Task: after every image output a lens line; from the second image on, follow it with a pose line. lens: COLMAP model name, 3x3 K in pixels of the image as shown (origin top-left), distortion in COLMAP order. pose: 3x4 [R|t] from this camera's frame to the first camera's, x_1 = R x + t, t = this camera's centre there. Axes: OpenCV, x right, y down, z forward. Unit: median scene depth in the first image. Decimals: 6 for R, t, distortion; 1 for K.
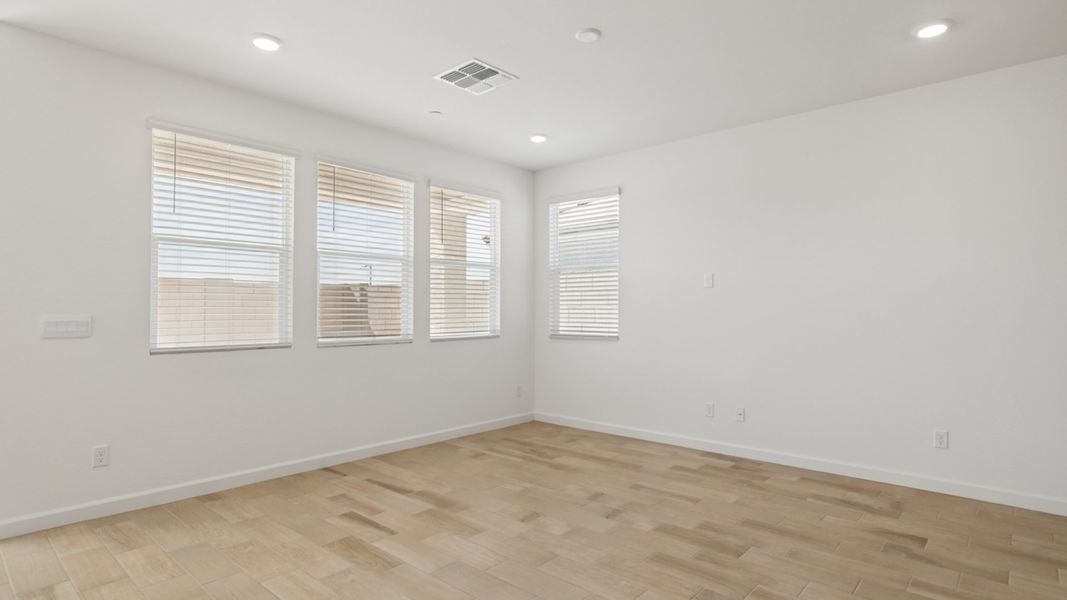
lens RADIAL K [[575.7, 0, 532.1], [0, 575.7, 307.1], [0, 0, 1]] dist [0.001524, 0.000000]
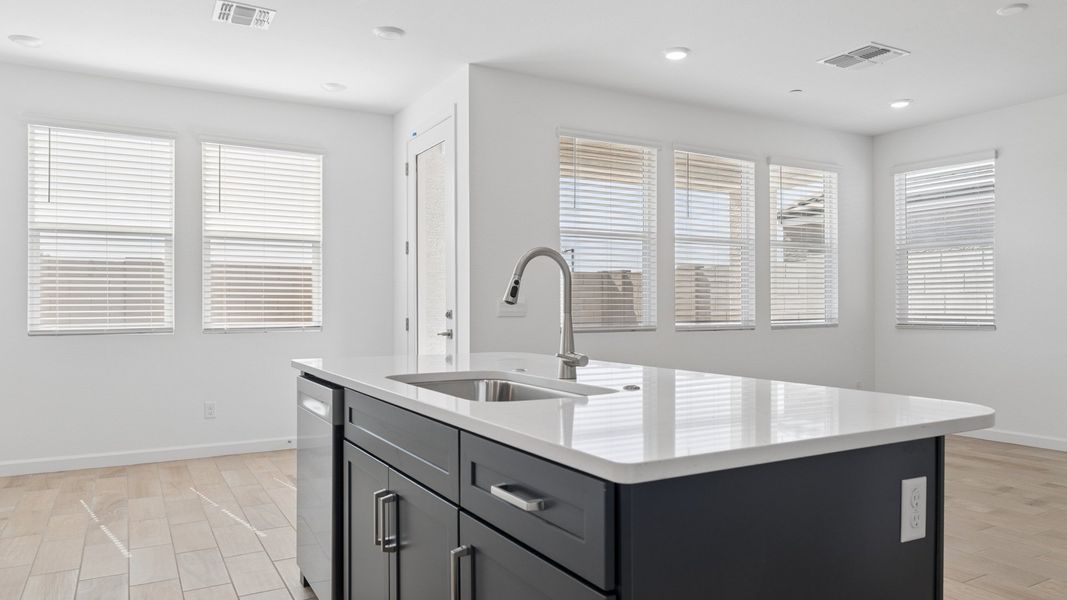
lens RADIAL K [[725.9, 0, 537.7], [0, 725.9, 302.2], [0, 0, 1]] dist [0.002767, 0.008198]
pose [[0.947930, -0.003690, -0.318456, -0.165471], [0.004923, 0.999983, 0.003065, 0.011348], [0.318440, -0.004473, 0.947933, -0.262931]]
